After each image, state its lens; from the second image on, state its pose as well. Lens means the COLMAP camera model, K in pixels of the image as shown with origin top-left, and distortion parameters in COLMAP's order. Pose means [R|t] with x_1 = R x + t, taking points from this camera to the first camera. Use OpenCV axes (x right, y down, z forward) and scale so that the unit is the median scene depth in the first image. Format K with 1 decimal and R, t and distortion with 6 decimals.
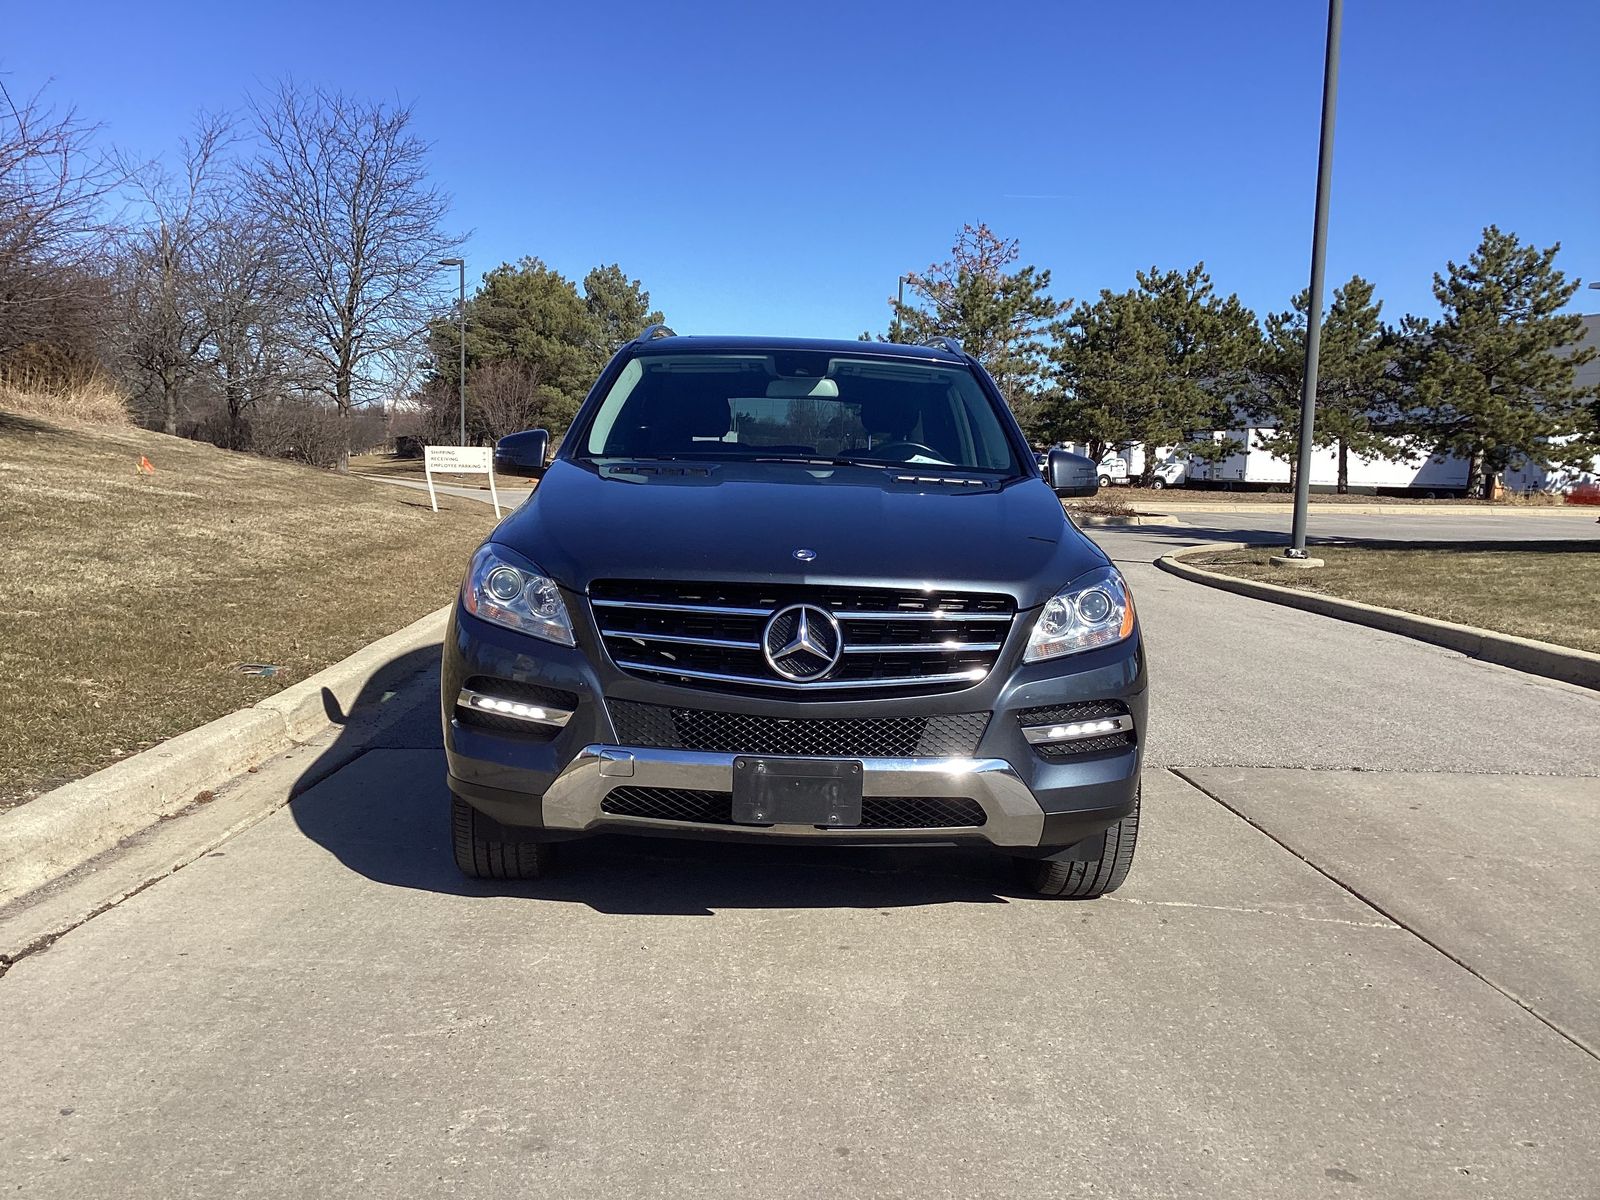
lens RADIAL K [[1415.3, 0, 800.0], [0, 1415.3, 600.0], [0, 0, 1]] dist [0.127703, -0.249888]
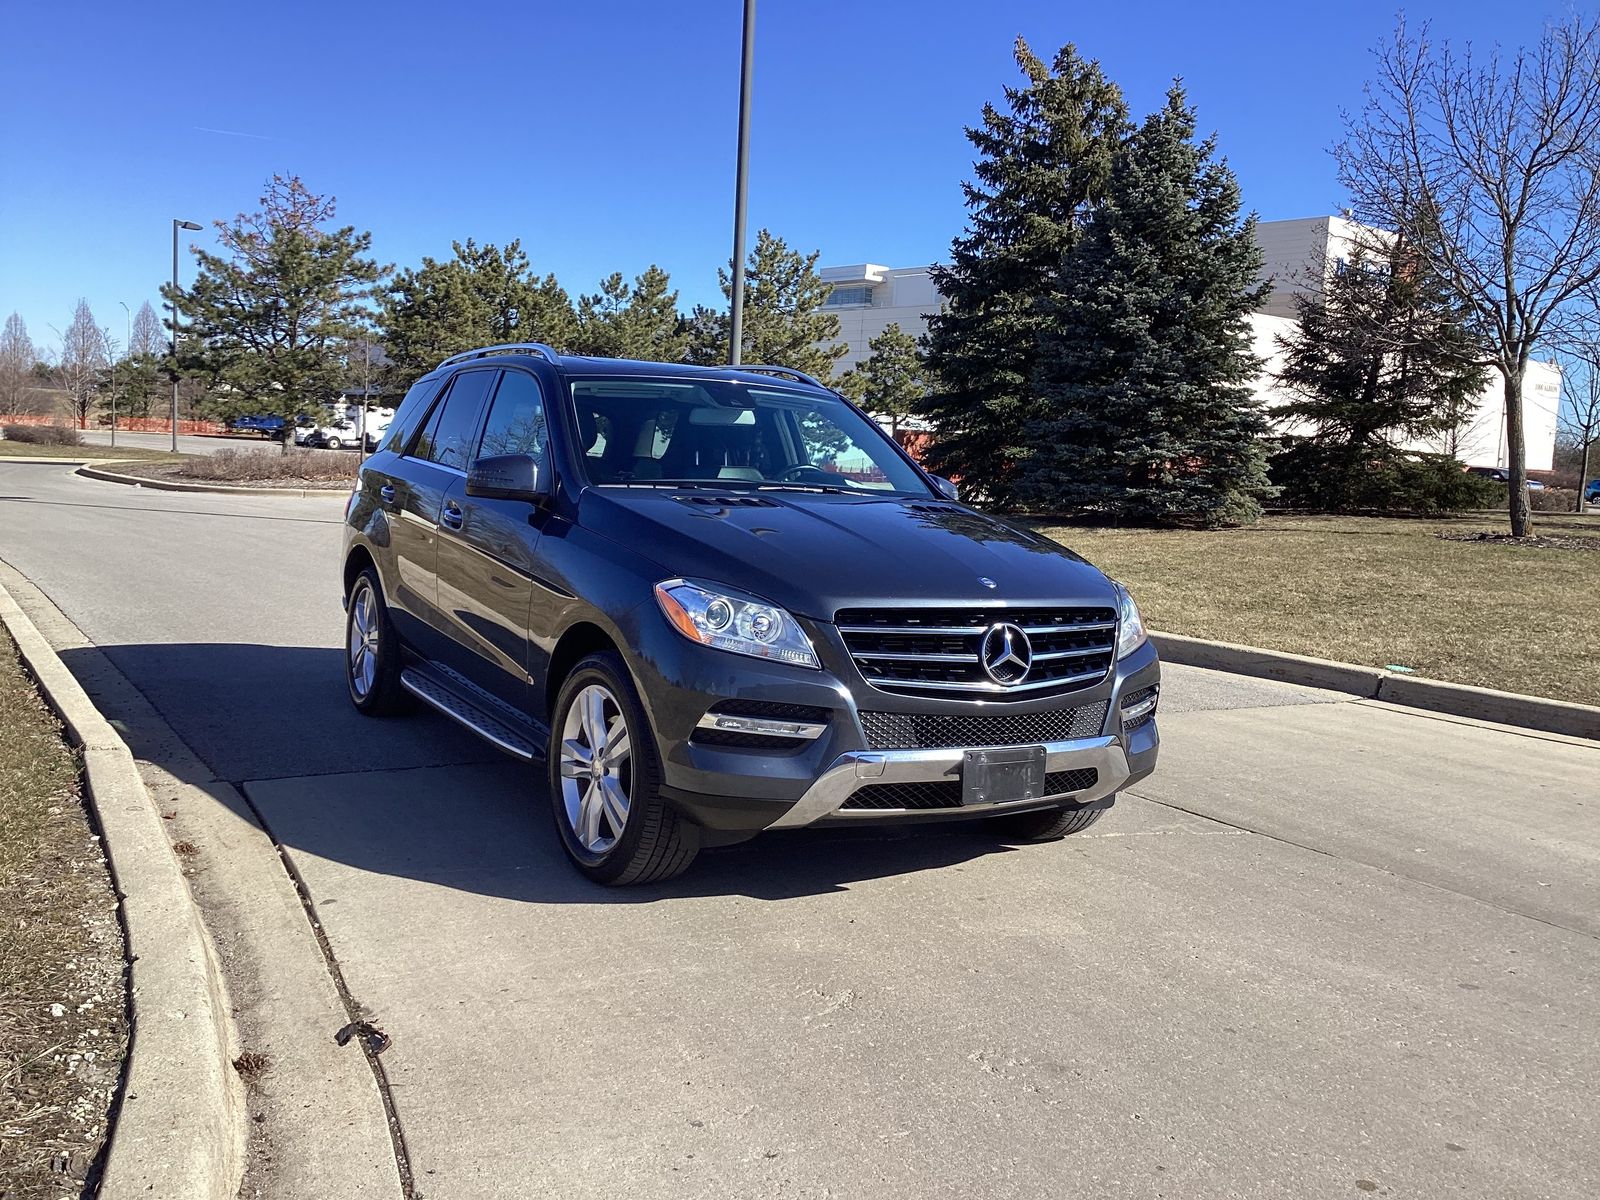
lens RADIAL K [[1415.3, 0, 800.0], [0, 1415.3, 600.0], [0, 0, 1]] dist [0.127703, -0.249888]
pose [[0.876626, -0.037294, 0.479725, -0.046192], [0.025672, 0.999197, 0.030765, -0.003715], [-0.480487, -0.014654, 0.876879, -0.000043]]
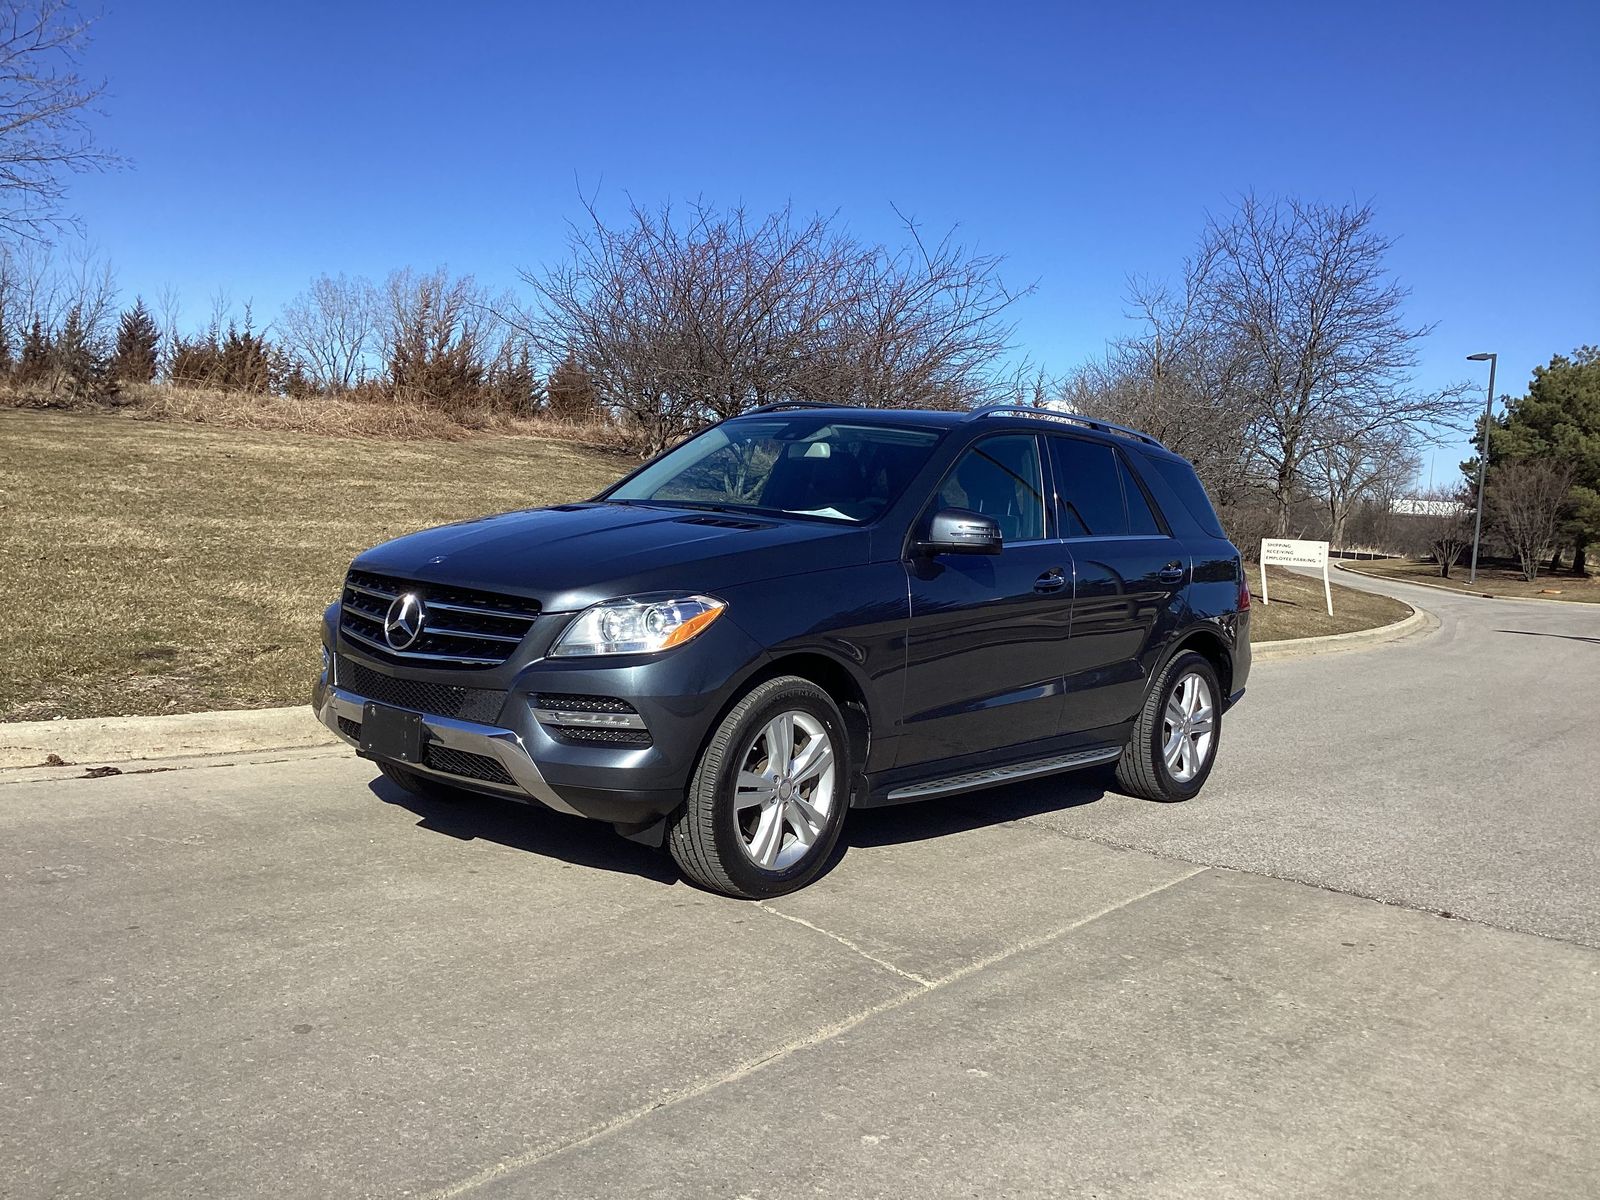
lens RADIAL K [[1415.3, 0, 800.0], [0, 1415.3, 600.0], [0, 0, 1]] dist [0.127703, -0.249888]
pose [[0.753704, 0.068697, -0.653613, 0.071904], [-0.114134, 0.993092, -0.027235, 0.000245], [0.647227, 0.095127, 0.756338, 0.013377]]
